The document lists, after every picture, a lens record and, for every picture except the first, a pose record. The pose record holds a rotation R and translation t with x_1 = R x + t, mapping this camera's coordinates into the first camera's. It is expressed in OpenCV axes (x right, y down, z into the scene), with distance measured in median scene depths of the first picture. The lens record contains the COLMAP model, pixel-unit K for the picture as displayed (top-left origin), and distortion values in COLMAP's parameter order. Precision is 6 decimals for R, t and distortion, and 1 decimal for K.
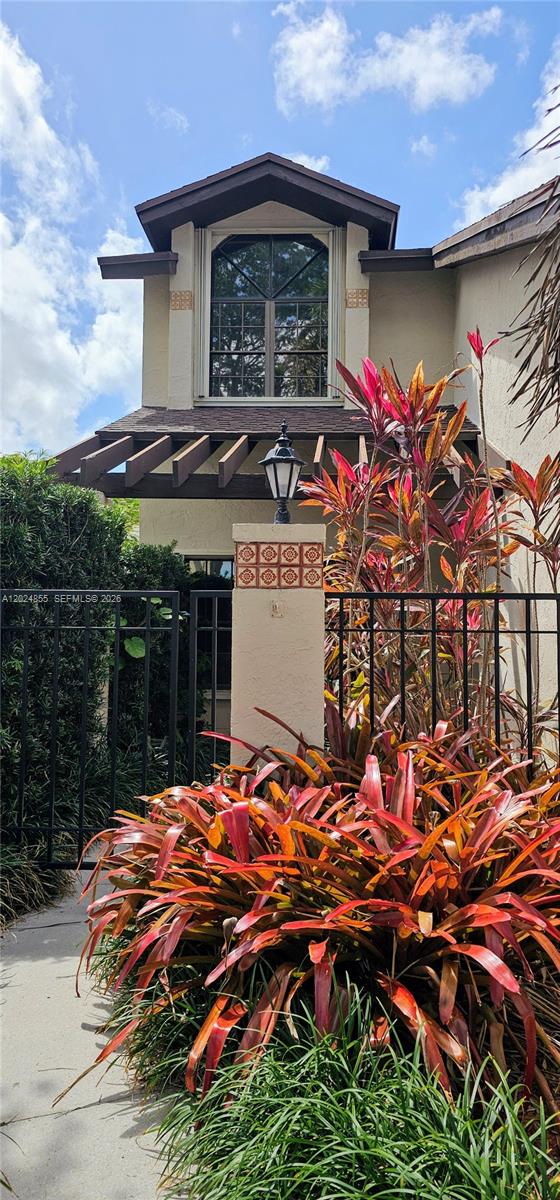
lens RADIAL K [[776.9, 0, 289.5], [0, 776.9, 577.1], [0, 0, 1]] dist [0.087359, -0.000610]
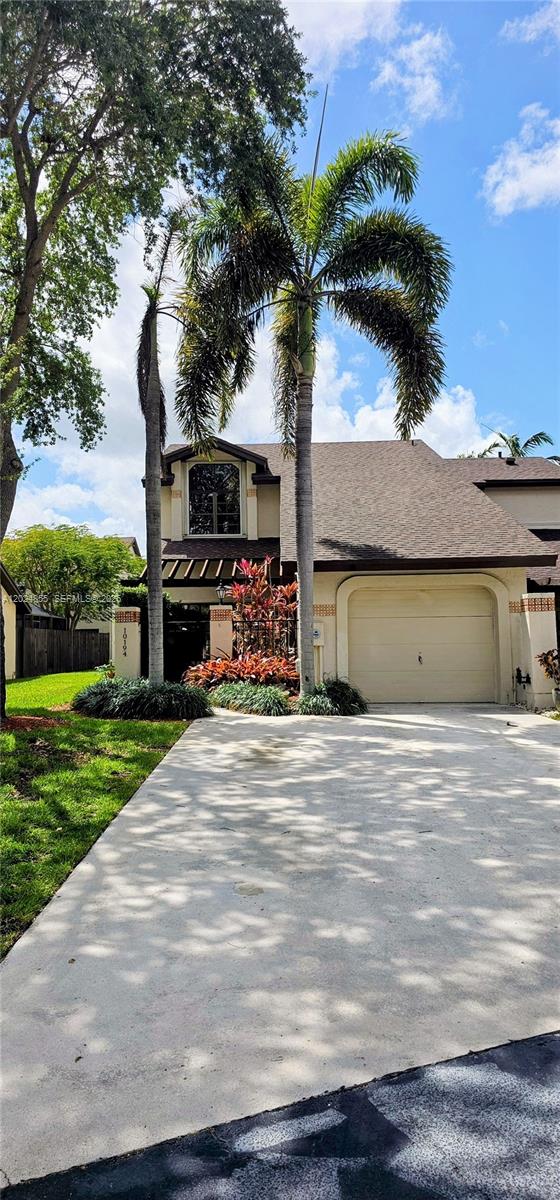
lens RADIAL K [[776.9, 0, 289.5], [0, 776.9, 577.1], [0, 0, 1]] dist [0.087359, -0.000610]
pose [[0.997173, -0.024193, 0.071135, 0.026107], [0.026227, 0.999269, -0.027808, -0.040074], [-0.070410, 0.029595, 0.997079, -1.345024]]
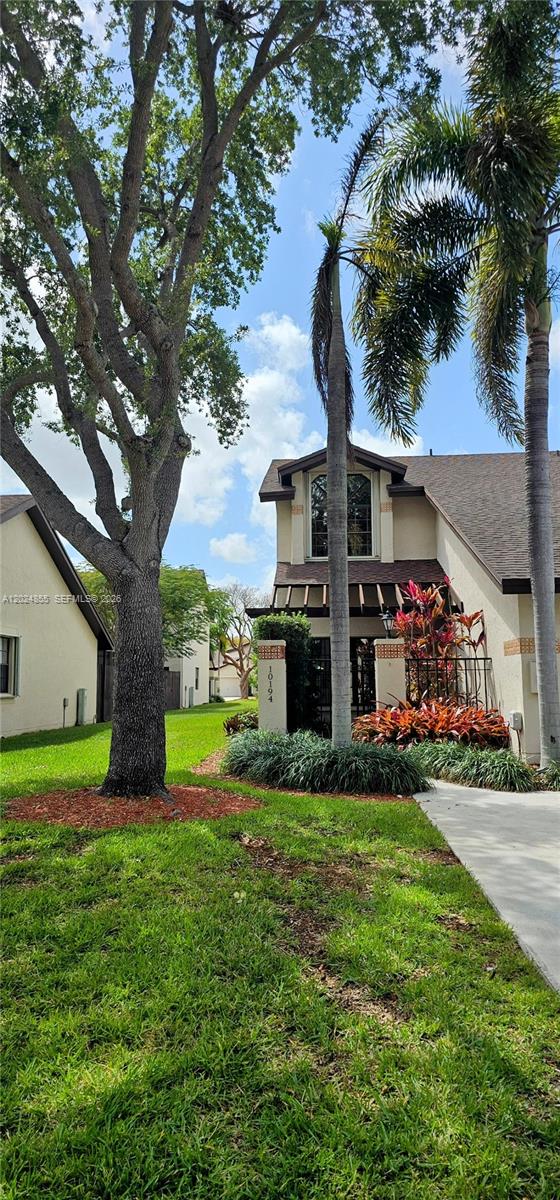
lens RADIAL K [[764.7, 0, 280.0], [0, 764.7, 600.0], [0, 0, 1]] dist [0.035579, -0.001465]
pose [[0.999729, -0.021383, 0.009243, -0.214256], [0.021798, 0.998639, -0.047383, -0.037684], [-0.008217, 0.047571, 0.998834, -0.952469]]
